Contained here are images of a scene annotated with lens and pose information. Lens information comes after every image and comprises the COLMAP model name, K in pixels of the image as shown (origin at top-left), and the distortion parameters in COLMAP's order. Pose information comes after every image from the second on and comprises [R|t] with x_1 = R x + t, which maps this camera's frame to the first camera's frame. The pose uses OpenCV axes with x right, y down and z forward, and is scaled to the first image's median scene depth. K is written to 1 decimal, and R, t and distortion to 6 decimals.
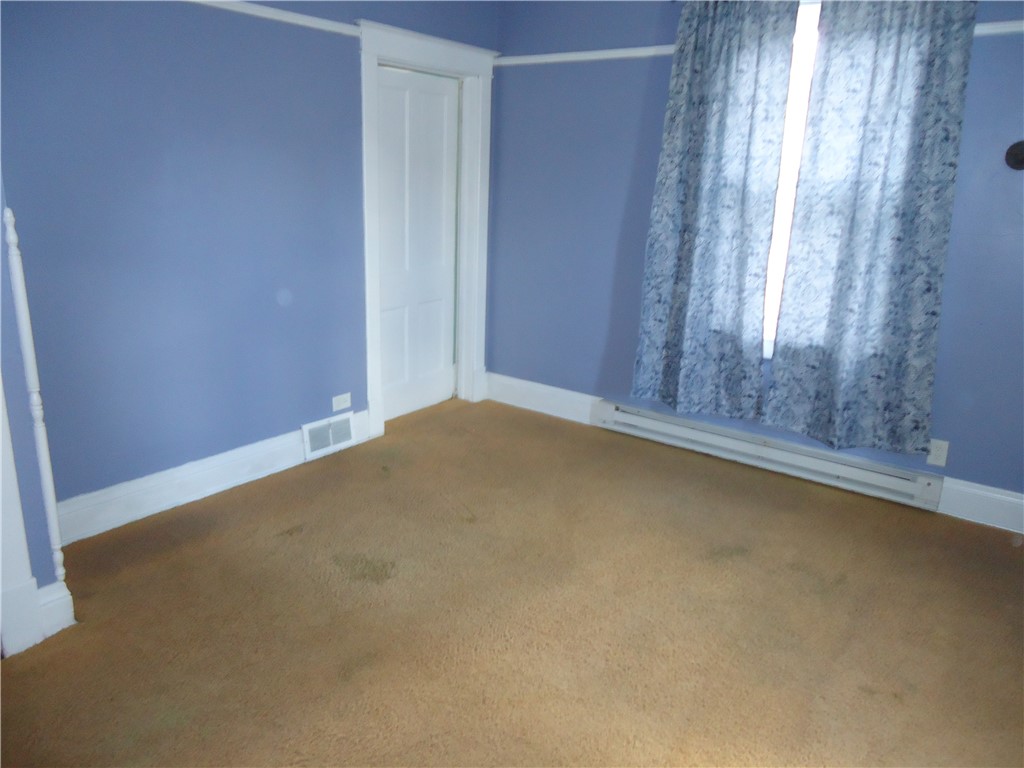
lens RADIAL K [[750.3, 0, 512.0], [0, 750.3, 384.0], [0, 0, 1]] dist [-0.003320, 0.000347]
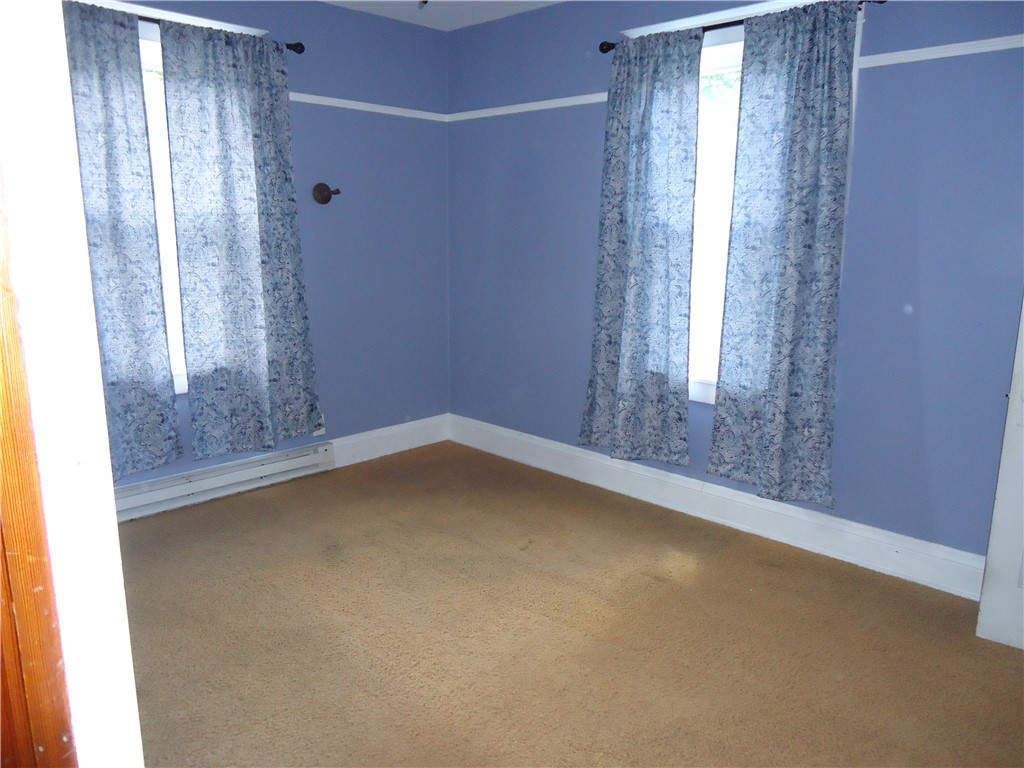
lens RADIAL K [[750.3, 0, 512.0], [0, 750.3, 384.0], [0, 0, 1]] dist [-0.003320, 0.000347]
pose [[0.135349, -0.234458, 0.962658, -0.576001], [0.261452, 0.945612, 0.193546, -0.130310], [-0.955680, 0.225493, 0.189287, 0.422114]]
